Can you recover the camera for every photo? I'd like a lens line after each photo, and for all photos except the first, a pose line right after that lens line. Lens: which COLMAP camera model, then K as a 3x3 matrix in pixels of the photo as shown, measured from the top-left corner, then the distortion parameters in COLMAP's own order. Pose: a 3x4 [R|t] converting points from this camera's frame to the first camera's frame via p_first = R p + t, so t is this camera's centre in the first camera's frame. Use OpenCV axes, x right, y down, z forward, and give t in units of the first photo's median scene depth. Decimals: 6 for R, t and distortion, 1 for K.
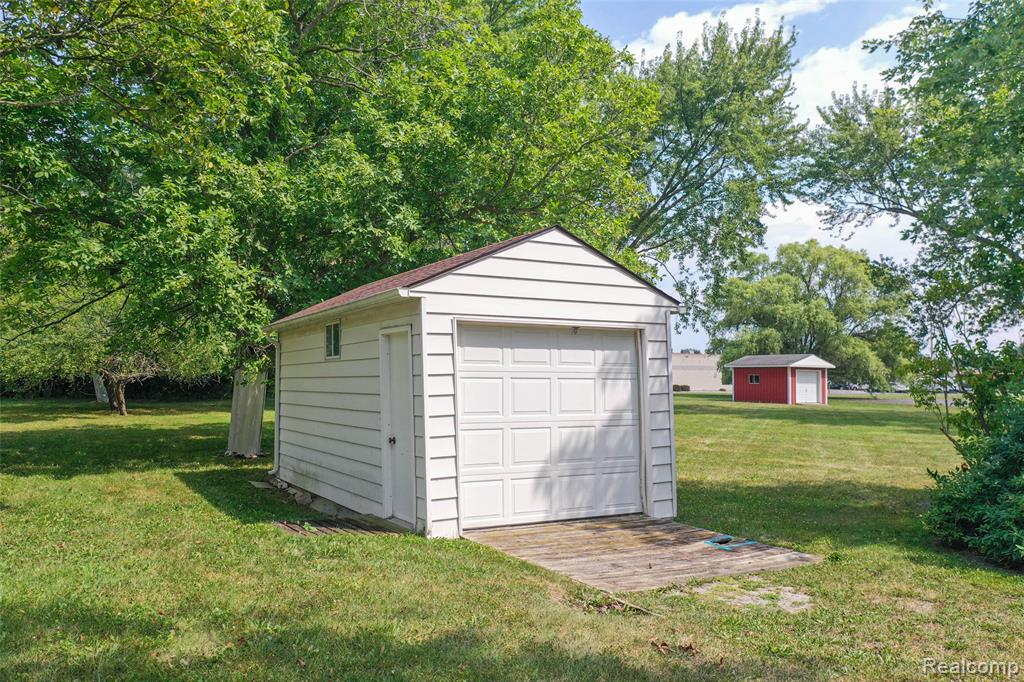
lens RADIAL K [[816.6, 0, 512.0], [0, 816.6, 341.0], [0, 0, 1]] dist [0.000368, 0.006983]
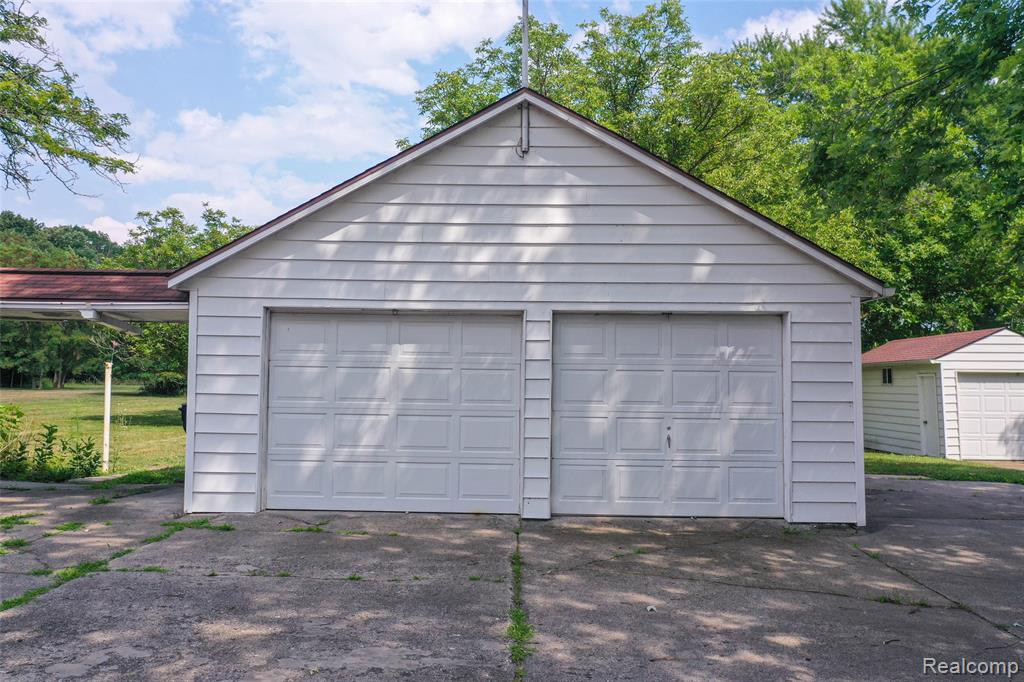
lens RADIAL K [[816.6, 0, 512.0], [0, 816.6, 341.0], [0, 0, 1]] dist [0.000368, 0.006983]
pose [[0.859351, -0.020510, -0.510975, 0.033875], [0.017559, 0.999790, -0.010599, -0.103333], [0.511085, 0.000136, 0.859530, -1.571453]]
